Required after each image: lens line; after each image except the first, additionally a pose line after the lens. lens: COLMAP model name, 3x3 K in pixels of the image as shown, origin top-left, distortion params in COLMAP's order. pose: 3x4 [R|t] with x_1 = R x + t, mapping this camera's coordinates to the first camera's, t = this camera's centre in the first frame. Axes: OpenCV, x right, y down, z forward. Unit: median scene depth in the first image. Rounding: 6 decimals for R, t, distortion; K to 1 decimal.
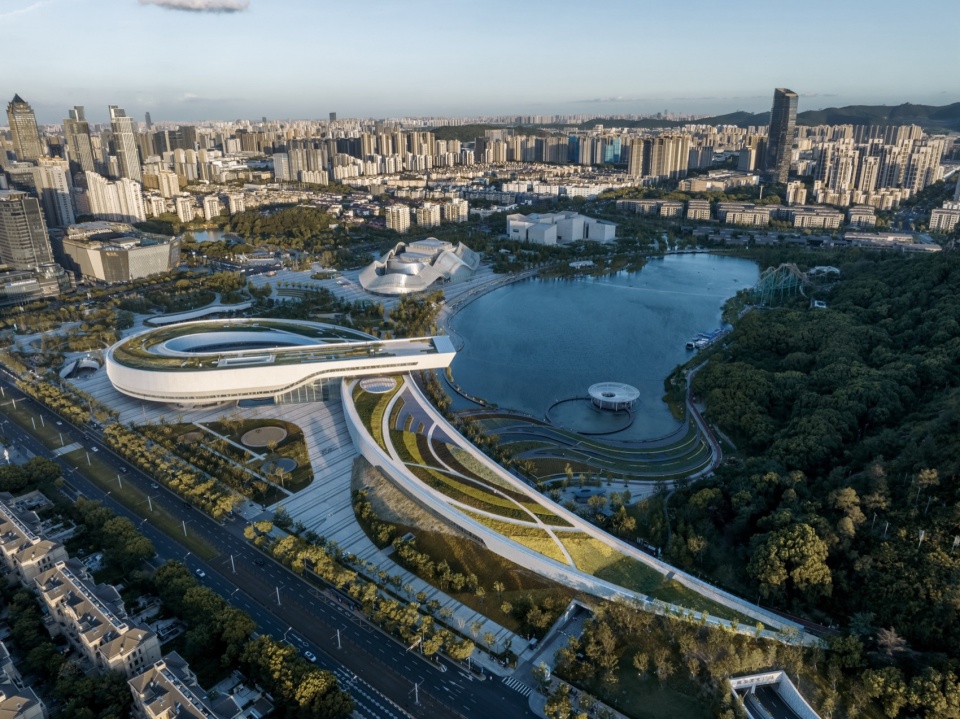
lens RADIAL K [[676.4, 0, 480.9], [0, 676.4, 357.3], [0, 0, 1]] dist [-0.040050, 0.009037]
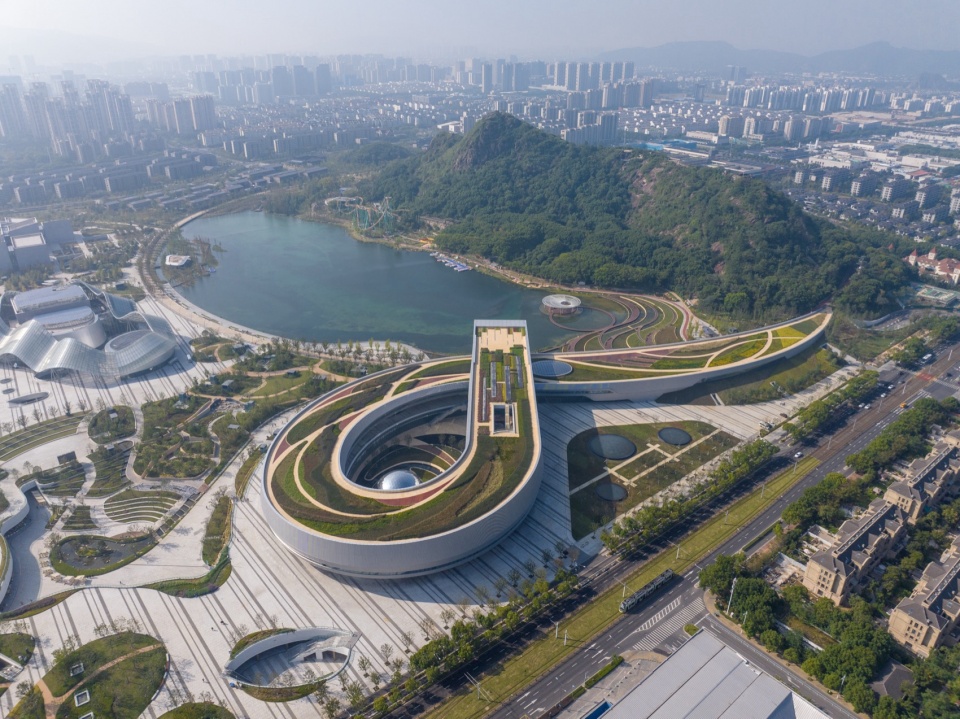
lens RADIAL K [[676.4, 0, 481.5], [0, 676.4, 356.9], [0, 0, 1]] dist [-0.040050, 0.009037]
pose [[0.209189, -0.415557, 0.885185, -1.177451], [0.331192, 0.881822, 0.335710, -0.389931], [-0.920082, 0.222939, 0.322097, 0.827928]]
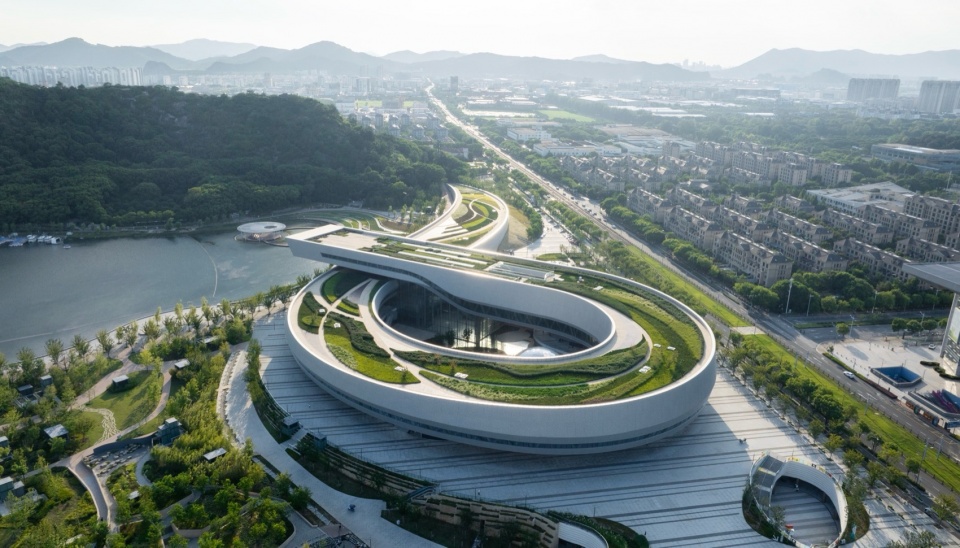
lens RADIAL K [[682.3, 0, 479.7], [0, 682.3, 273.9], [0, 0, 1]] dist [-0.012272, -0.002154]
pose [[-0.750708, -0.209430, 0.626560, -0.876604], [0.210654, 0.823028, 0.527494, -0.443869], [-0.626149, 0.527981, -0.573736, 1.626381]]
